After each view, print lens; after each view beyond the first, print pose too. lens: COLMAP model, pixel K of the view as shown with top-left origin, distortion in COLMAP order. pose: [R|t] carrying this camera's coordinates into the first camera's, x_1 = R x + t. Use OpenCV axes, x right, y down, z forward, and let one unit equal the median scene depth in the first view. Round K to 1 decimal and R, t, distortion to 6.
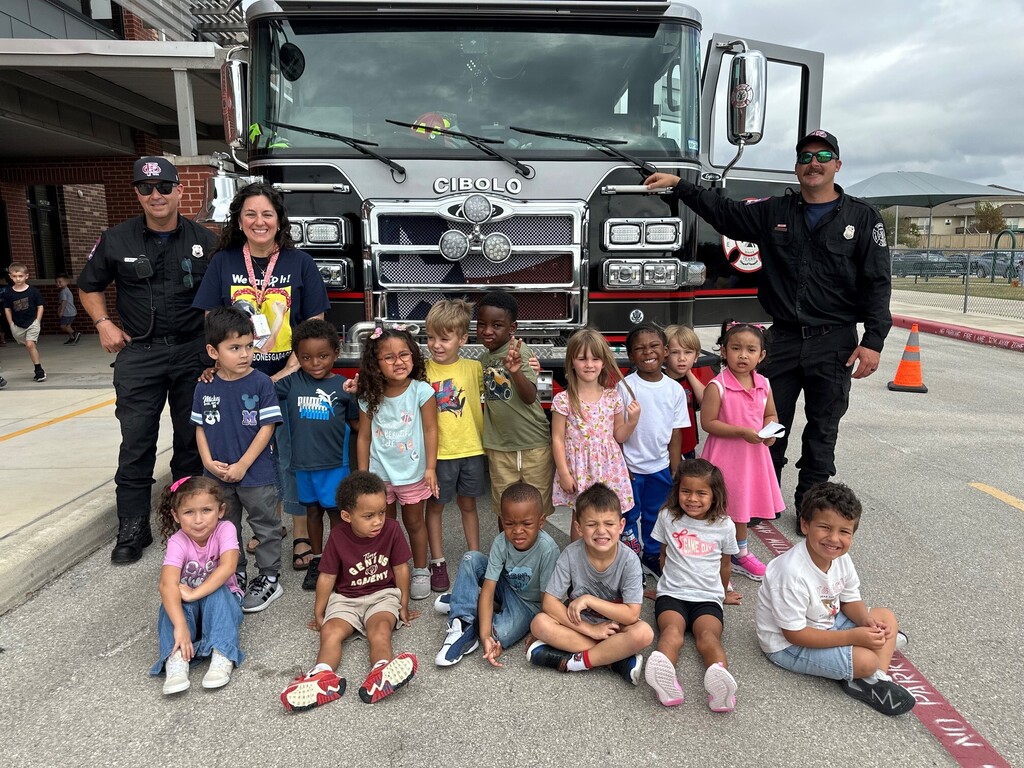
lens RADIAL K [[736.9, 0, 506.2], [0, 736.9, 396.8], [0, 0, 1]] dist [0.065323, -0.076794]
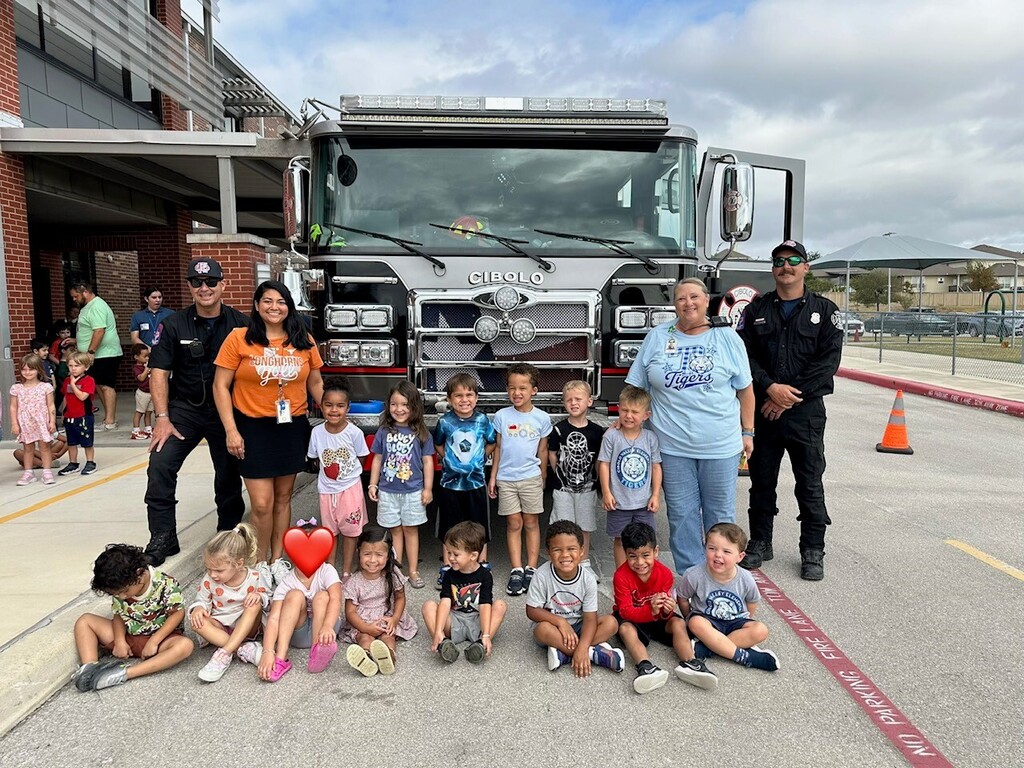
lens RADIAL K [[736.9, 0, 506.2], [0, 736.9, 396.8], [0, 0, 1]] dist [0.065323, -0.076794]
pose [[0.999980, 0.006071, 0.001994, -0.038864], [-0.005912, 0.997368, -0.072265, -0.014453], [-0.002427, 0.072252, 0.997383, -0.138543]]
